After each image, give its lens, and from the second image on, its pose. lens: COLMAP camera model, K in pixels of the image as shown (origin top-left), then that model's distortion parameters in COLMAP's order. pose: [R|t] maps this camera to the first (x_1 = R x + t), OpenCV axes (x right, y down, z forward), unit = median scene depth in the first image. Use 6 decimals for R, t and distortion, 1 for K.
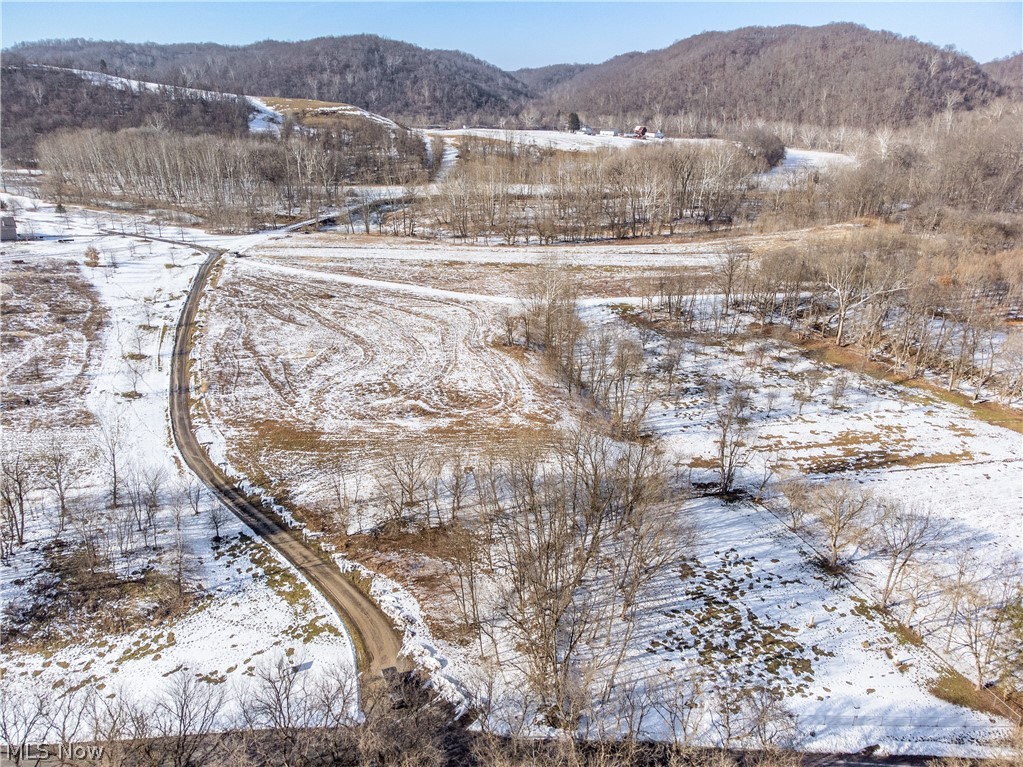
lens RADIAL K [[765.3, 0, 508.7], [0, 765.3, 379.2], [0, 0, 1]] dist [0.000157, 0.032141]
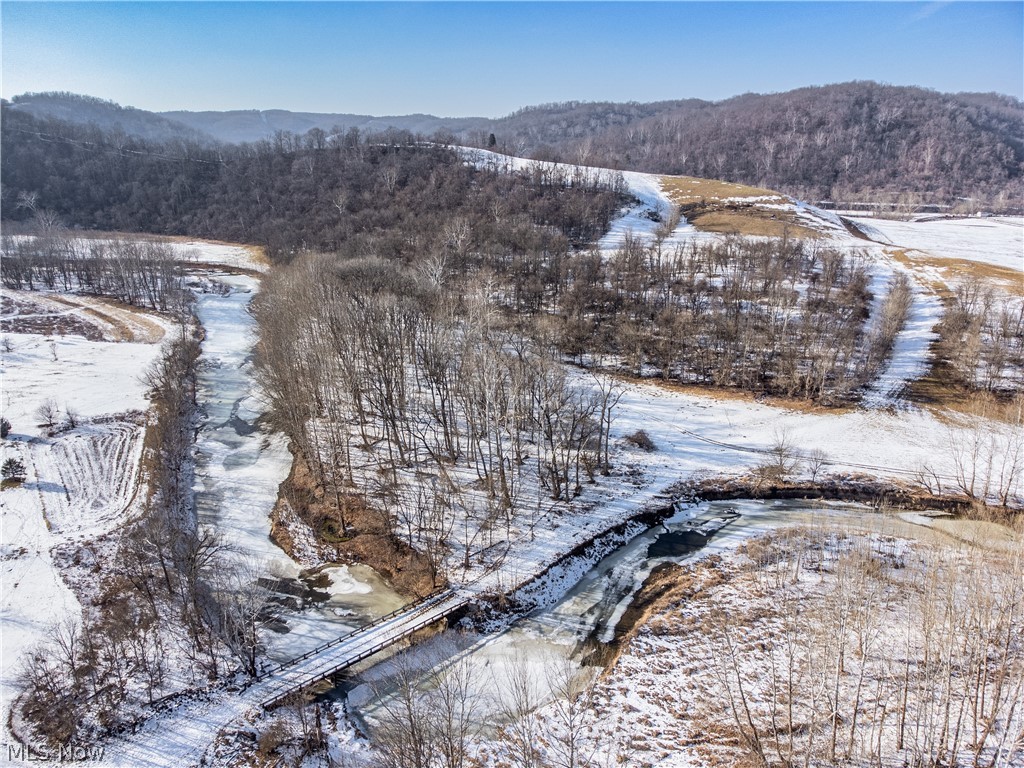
lens RADIAL K [[766.1, 0, 509.2], [0, 766.1, 379.7], [0, 0, 1]] dist [0.000157, 0.032141]
pose [[0.828189, 0.156846, -0.538054, -0.011705], [-0.186877, 0.982382, -0.001276, -0.092227], [0.528374, 0.101607, 0.842910, 0.200437]]
